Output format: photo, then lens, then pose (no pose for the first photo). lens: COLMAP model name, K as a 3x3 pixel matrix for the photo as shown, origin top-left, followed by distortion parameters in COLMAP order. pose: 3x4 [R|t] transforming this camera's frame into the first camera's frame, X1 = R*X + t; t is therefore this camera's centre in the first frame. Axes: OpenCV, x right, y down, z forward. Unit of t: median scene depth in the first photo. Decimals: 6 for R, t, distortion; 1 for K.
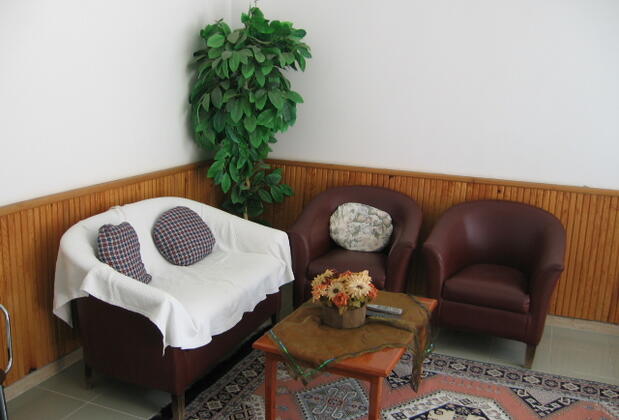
lens RADIAL K [[653.2, 0, 309.6], [0, 653.2, 189.9], [0, 0, 1]] dist [-0.108639, -0.004484]
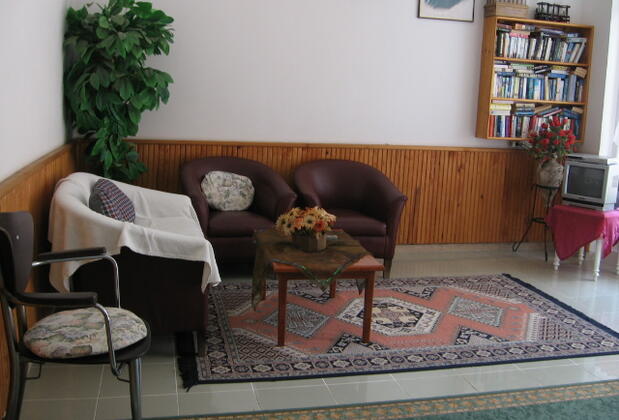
lens RADIAL K [[653.2, 0, 309.6], [0, 653.2, 189.9], [0, 0, 1]] dist [-0.108639, -0.004484]
pose [[0.817307, -0.083797, 0.570077, -0.463581], [0.091411, 0.995696, 0.015306, 0.051259], [-0.568906, 0.039601, 0.821449, -0.027450]]
